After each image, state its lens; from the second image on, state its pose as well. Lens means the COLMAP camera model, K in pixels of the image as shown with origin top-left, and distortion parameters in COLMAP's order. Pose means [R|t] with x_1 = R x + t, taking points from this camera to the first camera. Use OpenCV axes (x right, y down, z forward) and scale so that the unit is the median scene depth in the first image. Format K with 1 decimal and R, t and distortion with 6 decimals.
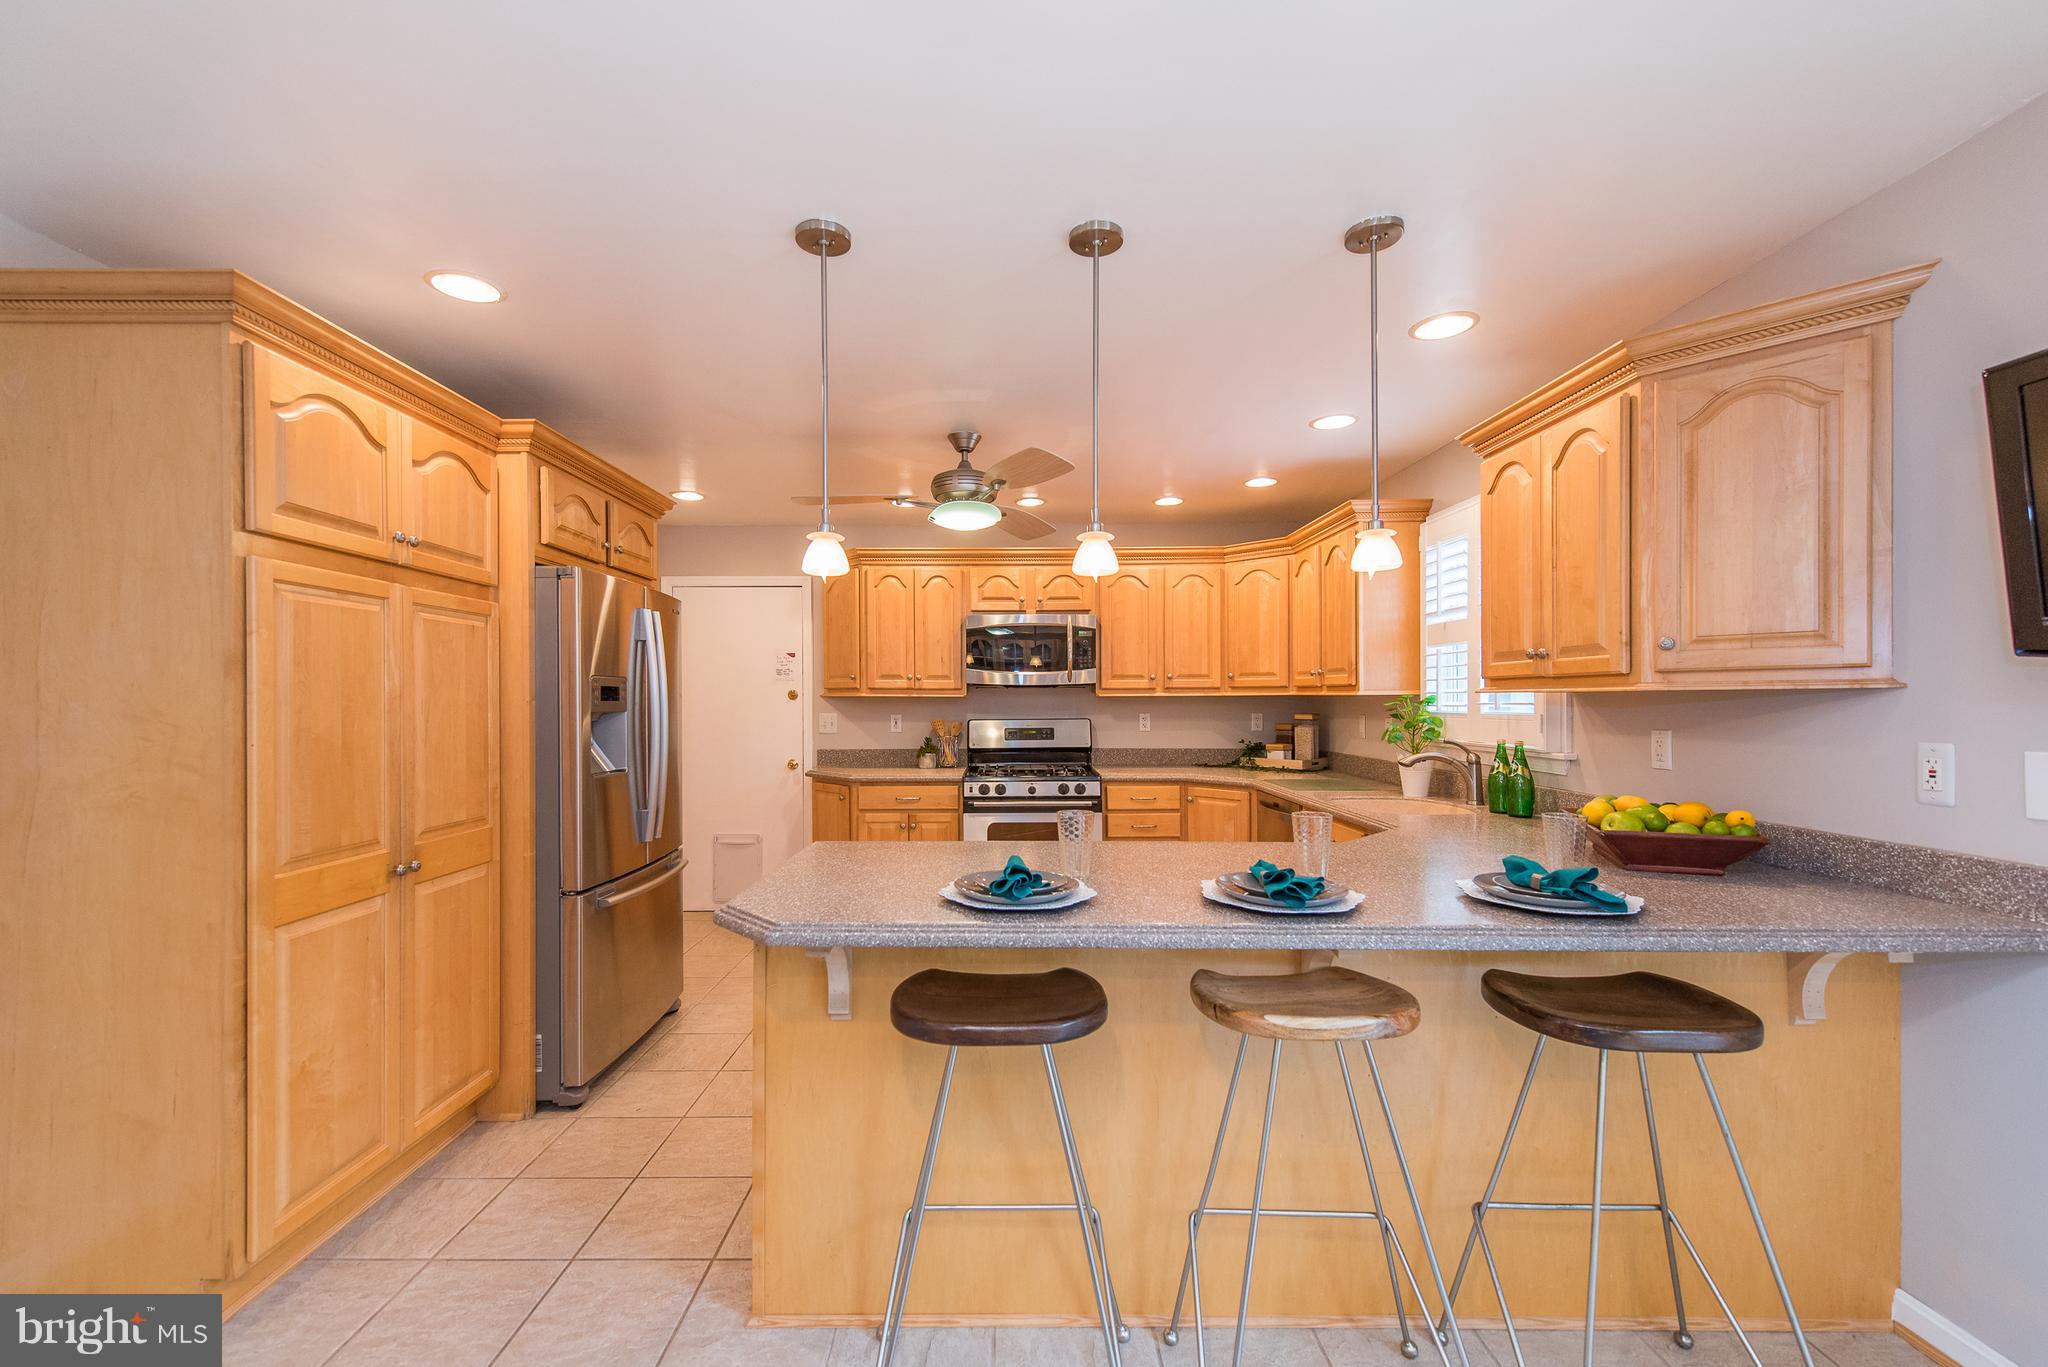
lens RADIAL K [[835.5, 0, 1014.2], [0, 835.5, 703.9], [0, 0, 1]] dist [0.000424, -0.000196]
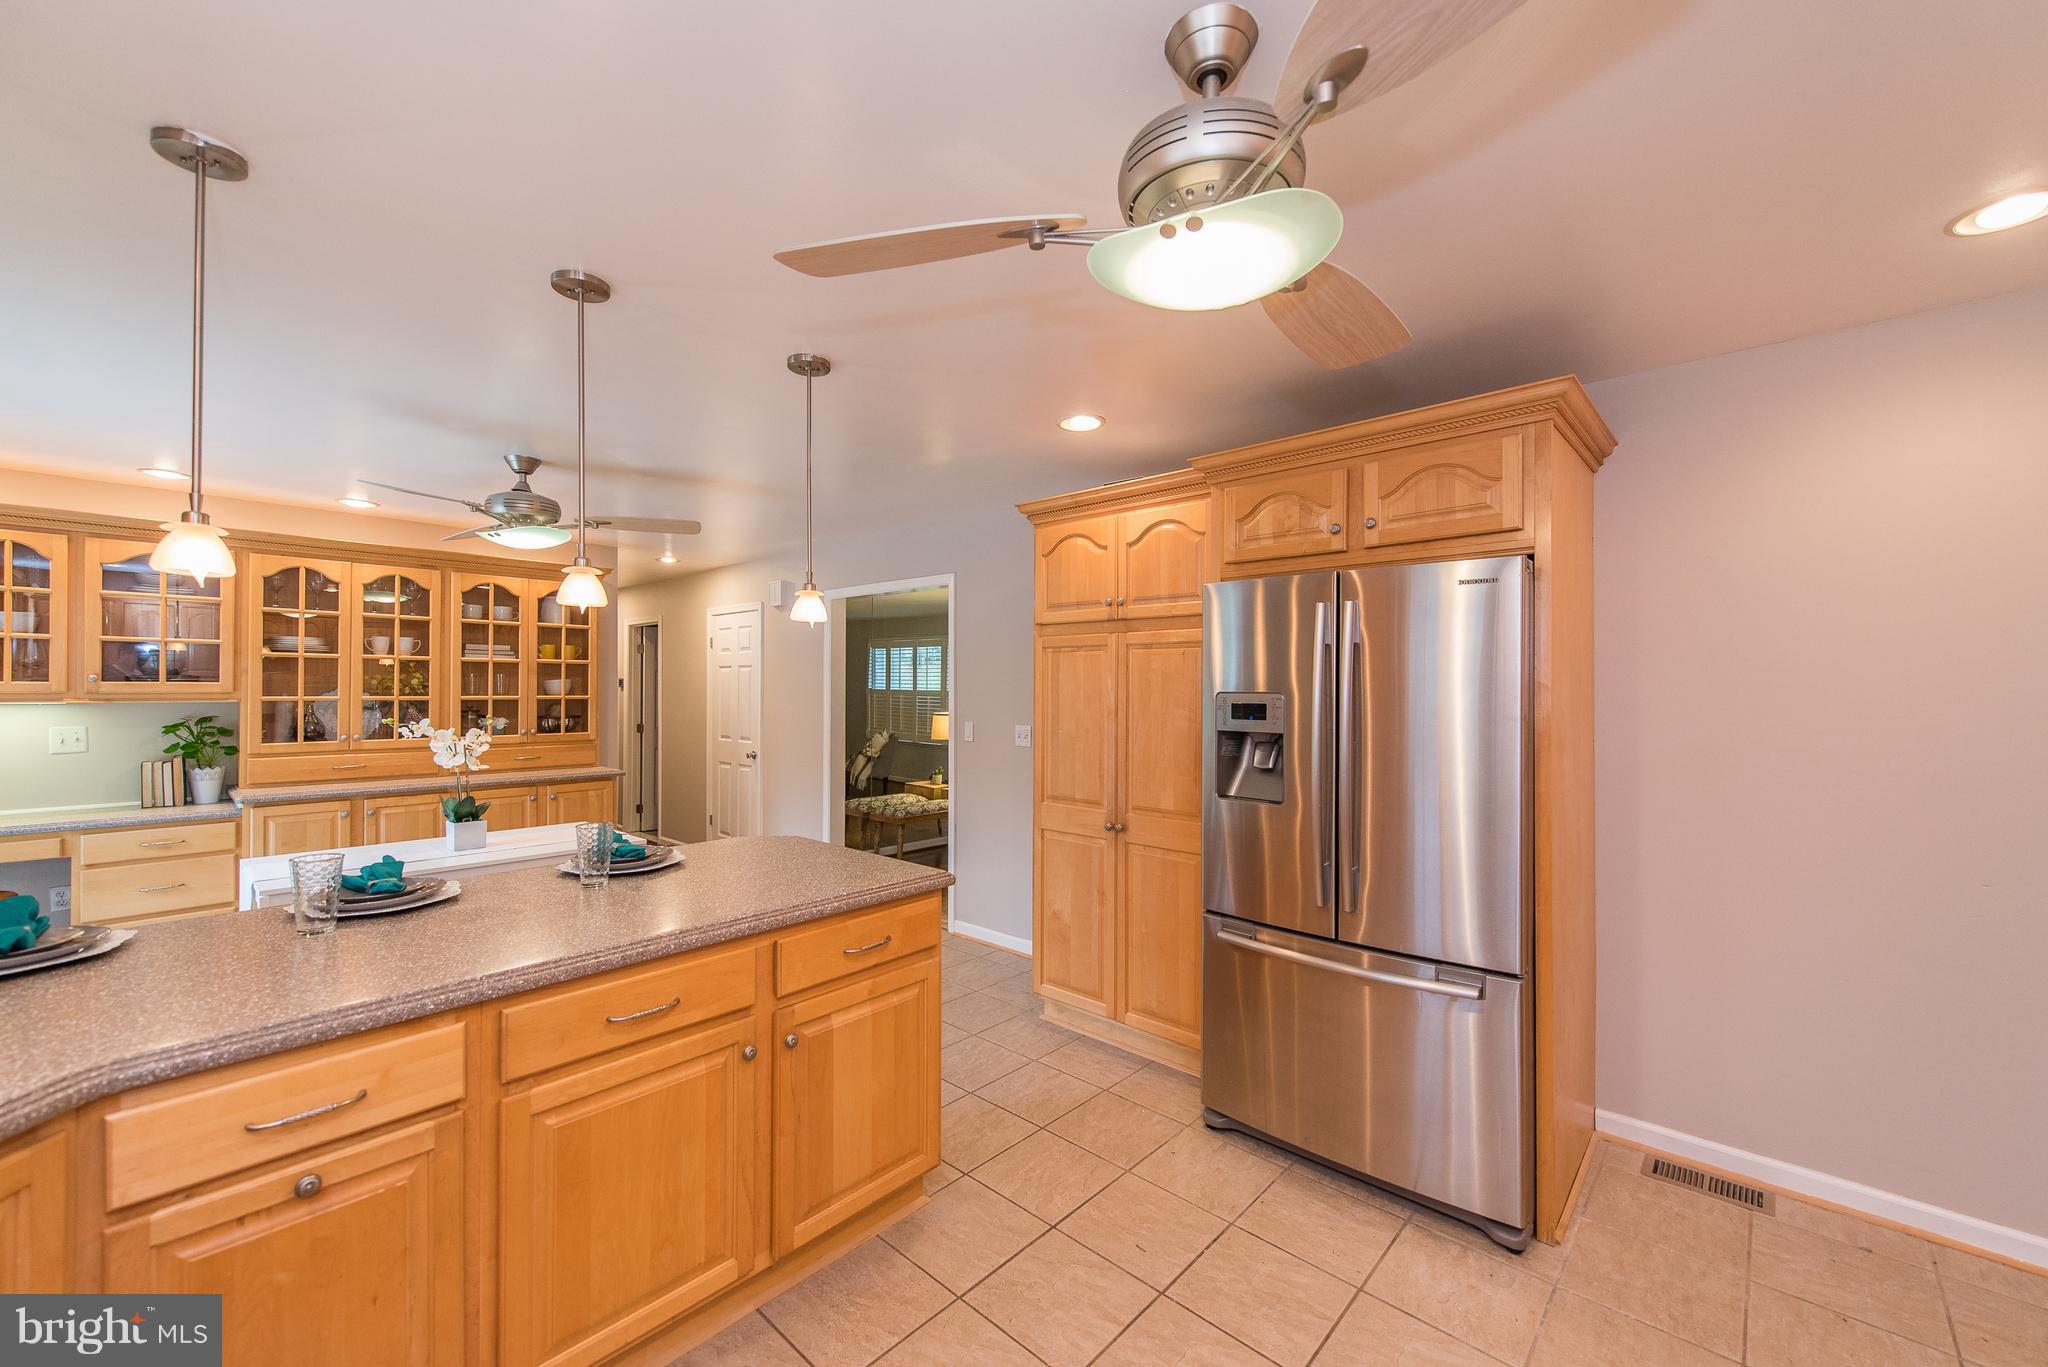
lens RADIAL K [[803.7, 0, 1028.8], [0, 803.7, 684.2], [0, 0, 1]] dist [0.009442, -0.000452]
pose [[-0.673582, -0.005789, -0.739090, 0.320088], [-0.004671, 0.999983, -0.003576, -0.037420], [0.739098, 0.001044, -0.673598, 1.437574]]
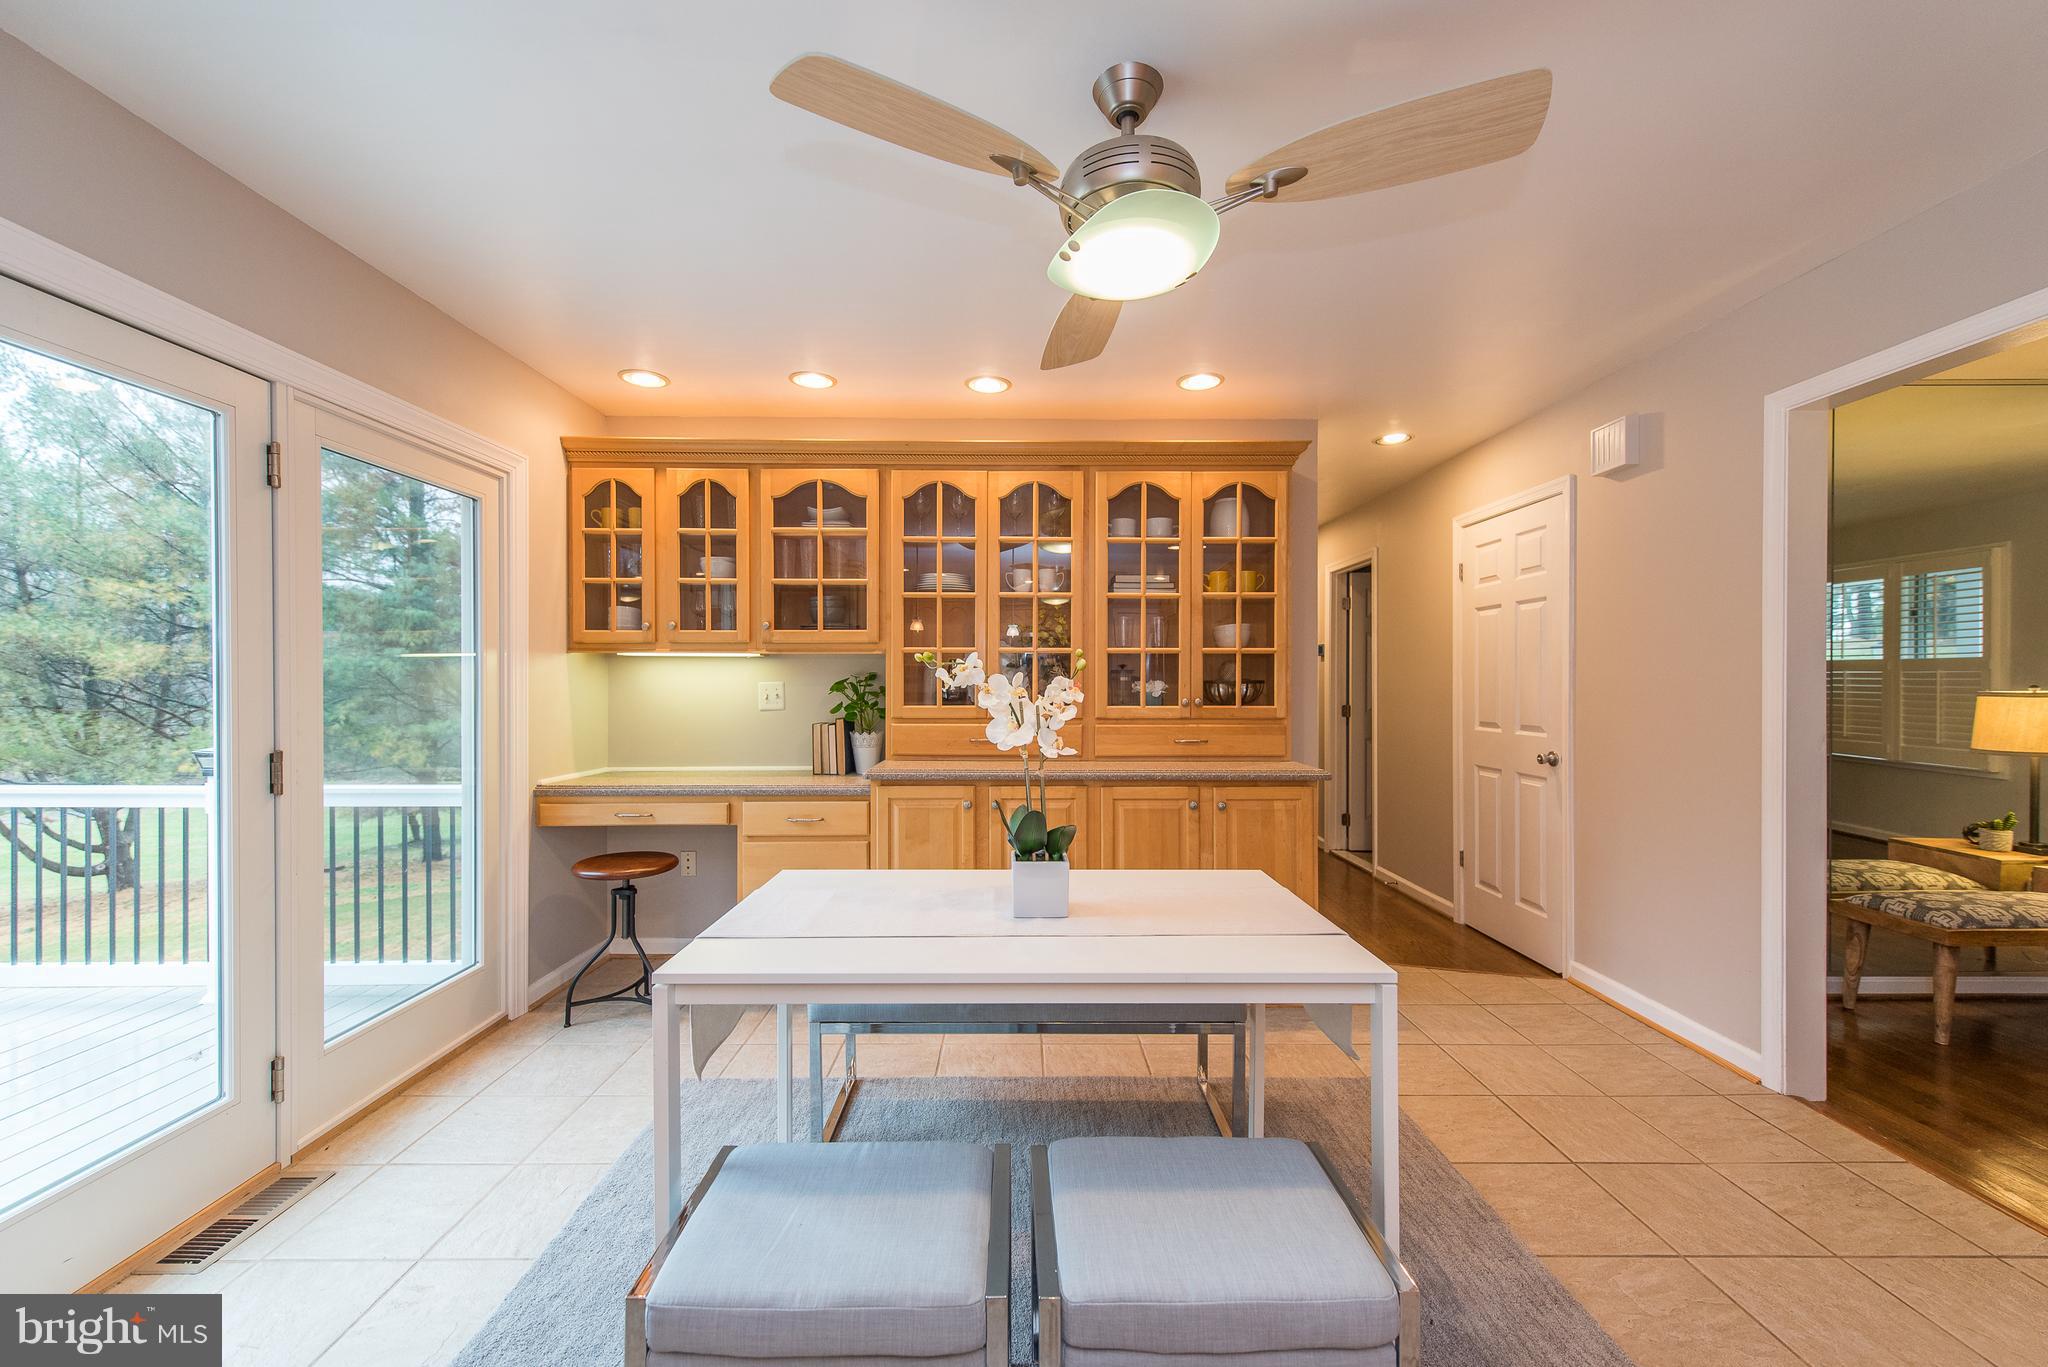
lens RADIAL K [[825.9, 0, 1024.0], [0, 825.9, 683.5], [0, 0, 1]] dist [0.016512, -0.000152]
pose [[-0.999793, -0.000646, -0.020350, 0.020446], [-0.000771, 0.999981, 0.006122, 0.031309], [0.020345, 0.006137, -0.999774, 0.635120]]
